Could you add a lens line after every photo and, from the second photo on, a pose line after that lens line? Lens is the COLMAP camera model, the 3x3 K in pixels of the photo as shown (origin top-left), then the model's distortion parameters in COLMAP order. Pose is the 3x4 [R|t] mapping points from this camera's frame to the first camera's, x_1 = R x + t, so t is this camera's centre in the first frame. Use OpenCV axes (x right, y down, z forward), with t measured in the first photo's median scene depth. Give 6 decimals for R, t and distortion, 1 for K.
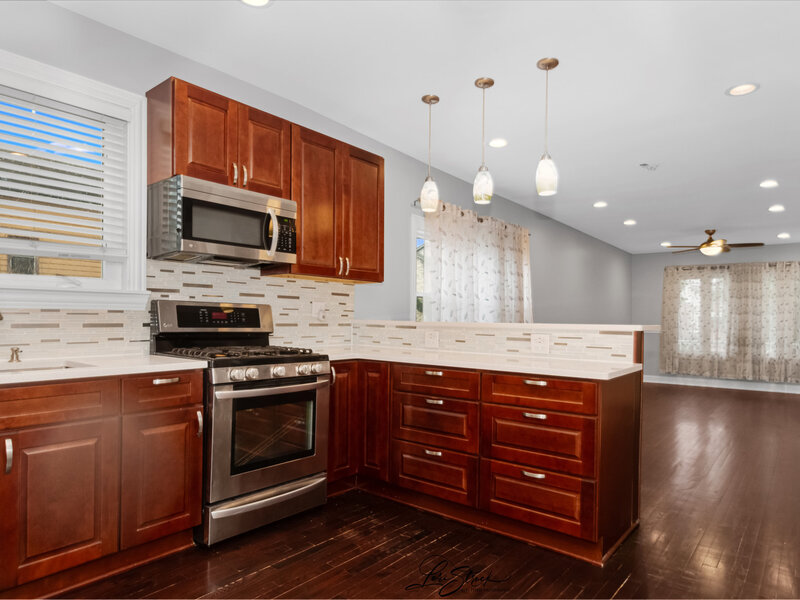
lens RADIAL K [[519.5, 0, 410.8], [0, 519.5, 310.6], [0, 0, 1]] dist [0.003429, 0.002390]
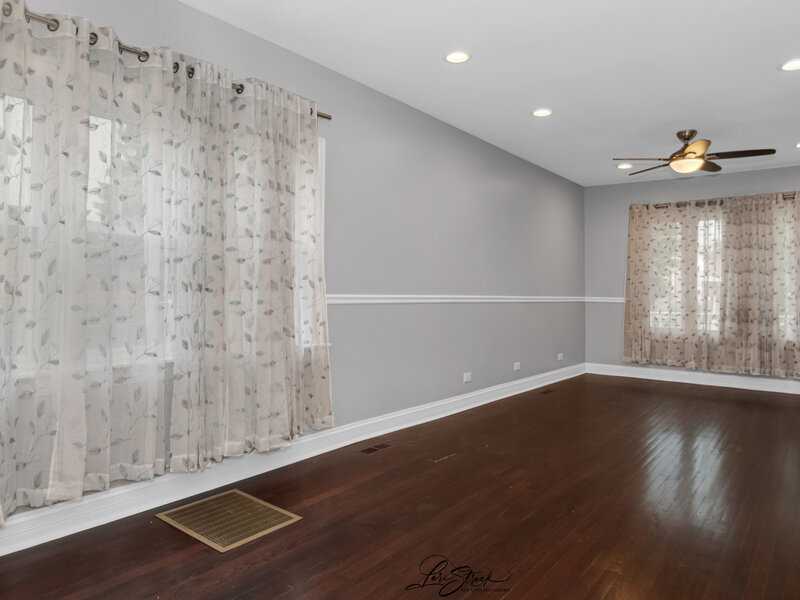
lens RADIAL K [[519.5, 0, 423.2], [0, 519.5, 271.0], [0, 0, 1]] dist [0.003429, 0.002390]
pose [[0.999990, -0.003807, 0.002222, 0.231792], [0.003838, 0.999897, -0.013808, 0.011348], [-0.002170, 0.013817, 0.999902, 0.344525]]
